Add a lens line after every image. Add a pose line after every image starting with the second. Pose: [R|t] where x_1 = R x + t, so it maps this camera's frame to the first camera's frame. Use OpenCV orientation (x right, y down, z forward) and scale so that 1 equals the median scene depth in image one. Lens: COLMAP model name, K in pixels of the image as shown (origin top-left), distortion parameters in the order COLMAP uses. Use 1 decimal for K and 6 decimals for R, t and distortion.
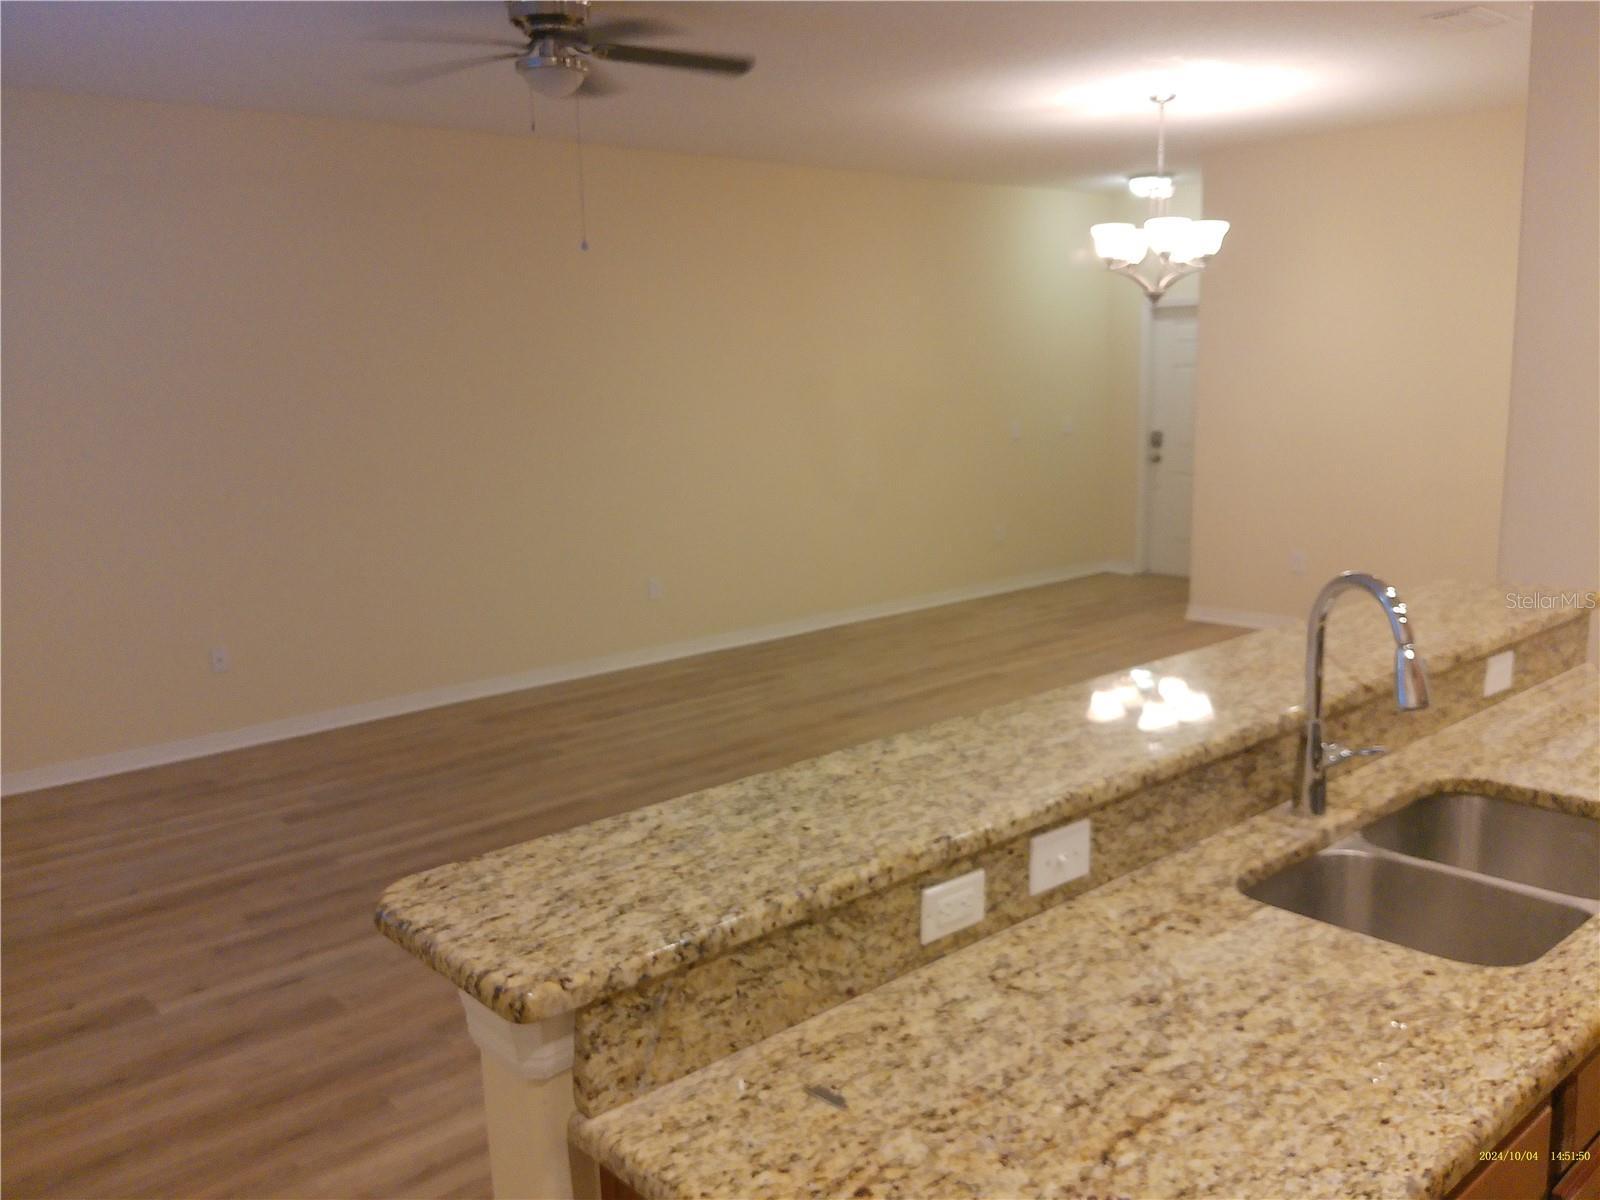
lens RADIAL K [[1316.7, 0, 806.5], [0, 1316.7, 601.0], [0, 0, 1]] dist [0.067098, -0.140061]
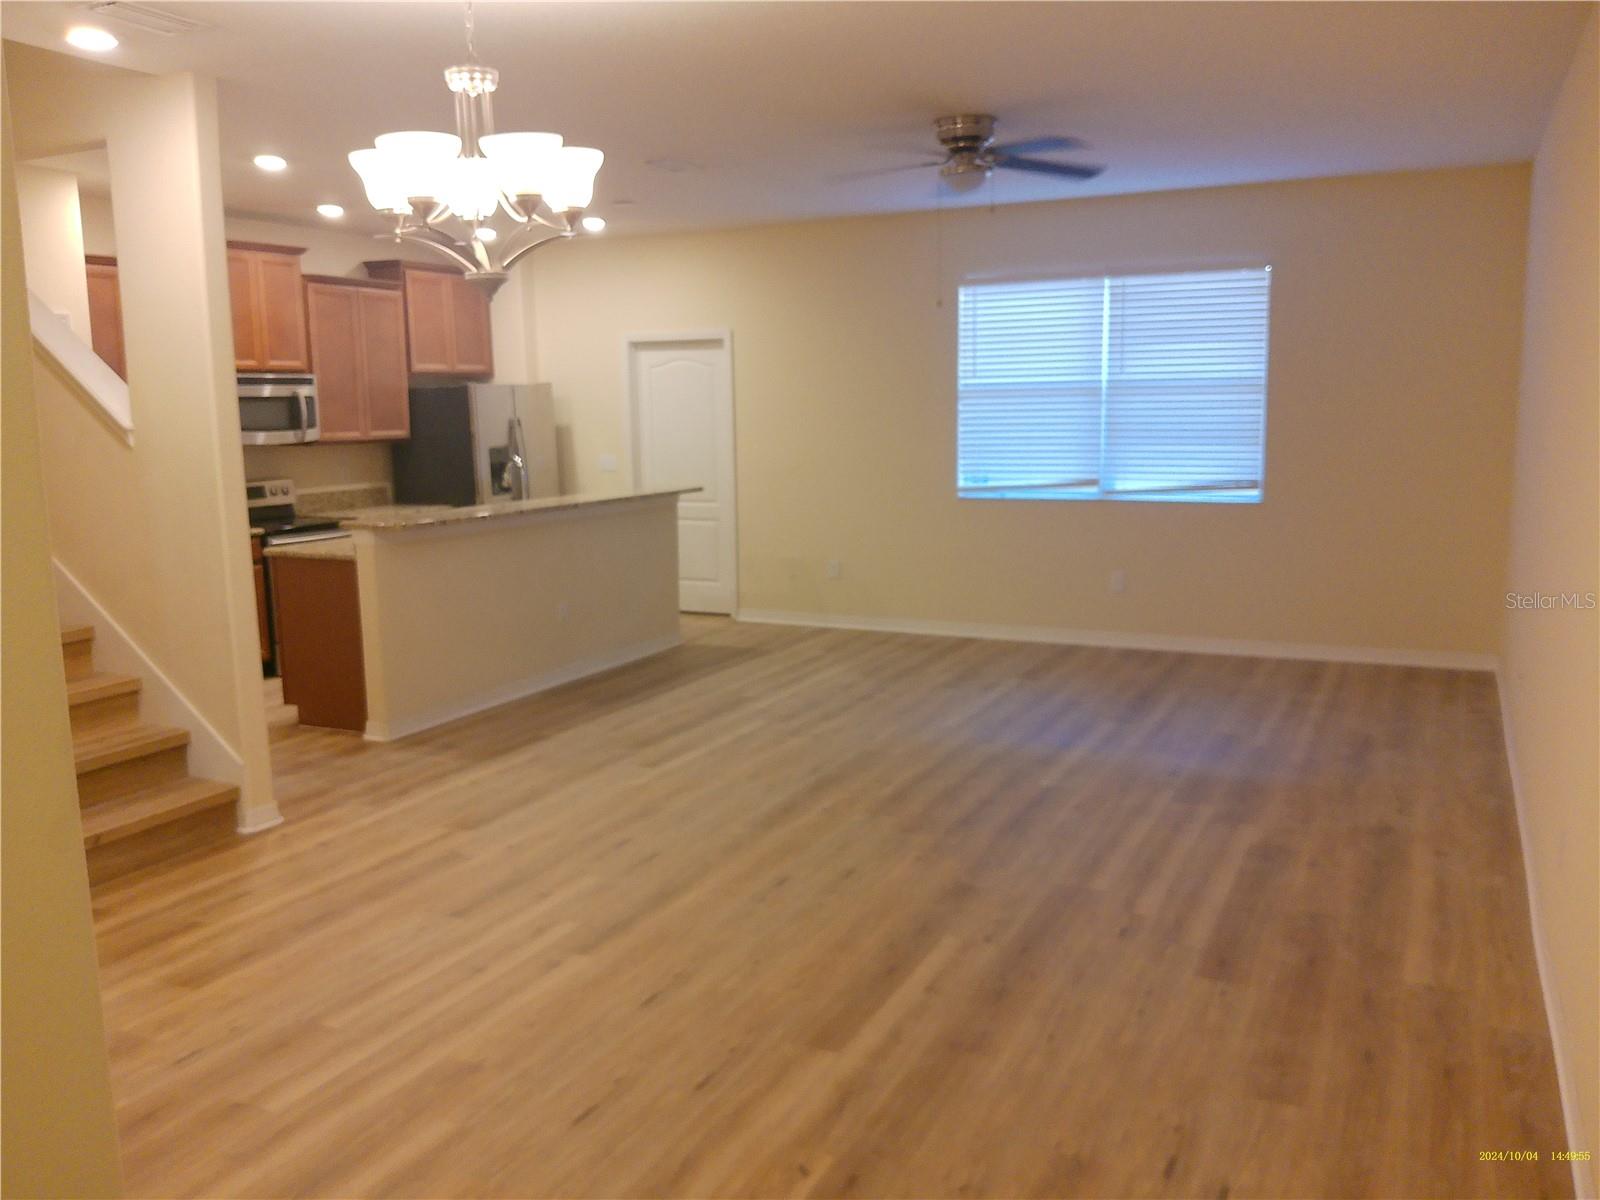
lens RADIAL K [[1316.7, 0, 806.5], [0, 1316.7, 601.0], [0, 0, 1]] dist [0.067098, -0.140061]
pose [[-0.921542, 0.101602, -0.374749, 1.247364], [-0.026375, 0.946546, 0.321487, -0.992891], [0.387381, 0.306148, -0.869603, 5.428594]]
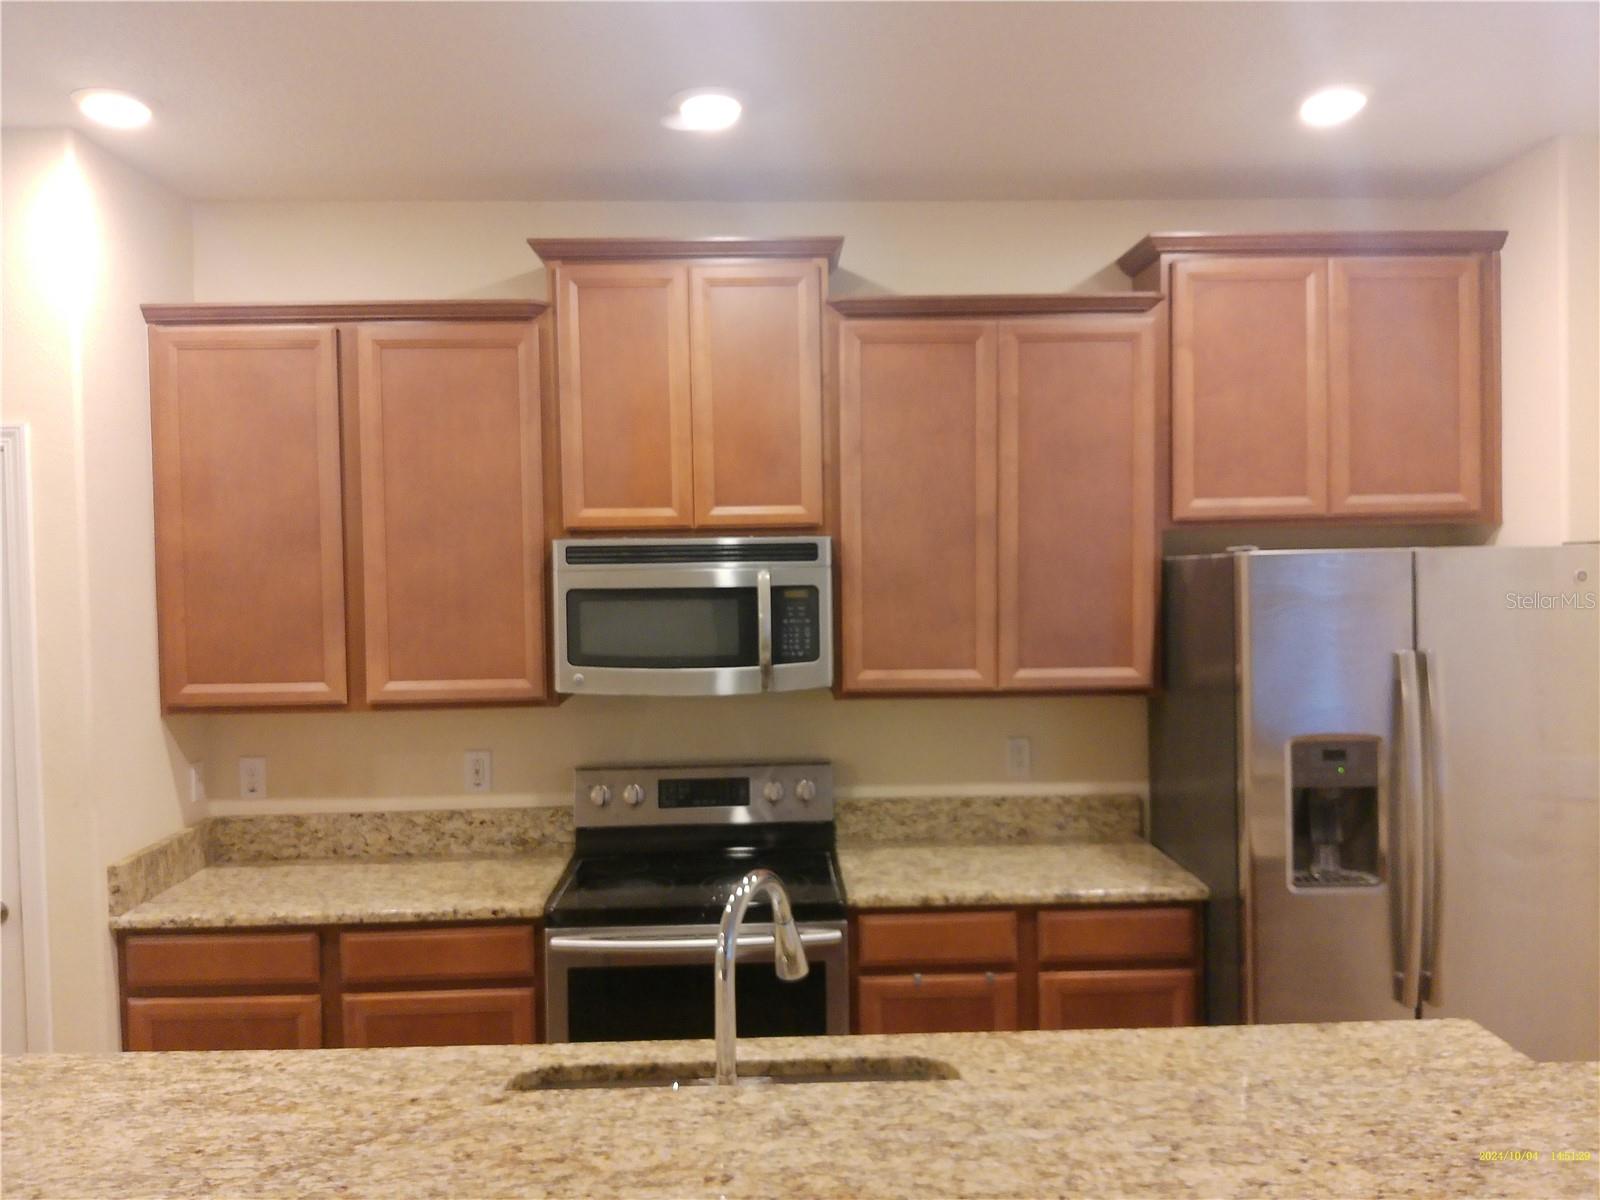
lens RADIAL K [[1146.8, 0, 931.7], [0, 1146.8, 601.0], [0, 0, 1]] dist [-0.126556, 0.100491]
pose [[-0.763296, 0.014578, 0.645885, -0.209403], [0.149739, 0.976514, 0.154917, -0.334929], [-0.628457, 0.214962, -0.747552, 1.581220]]
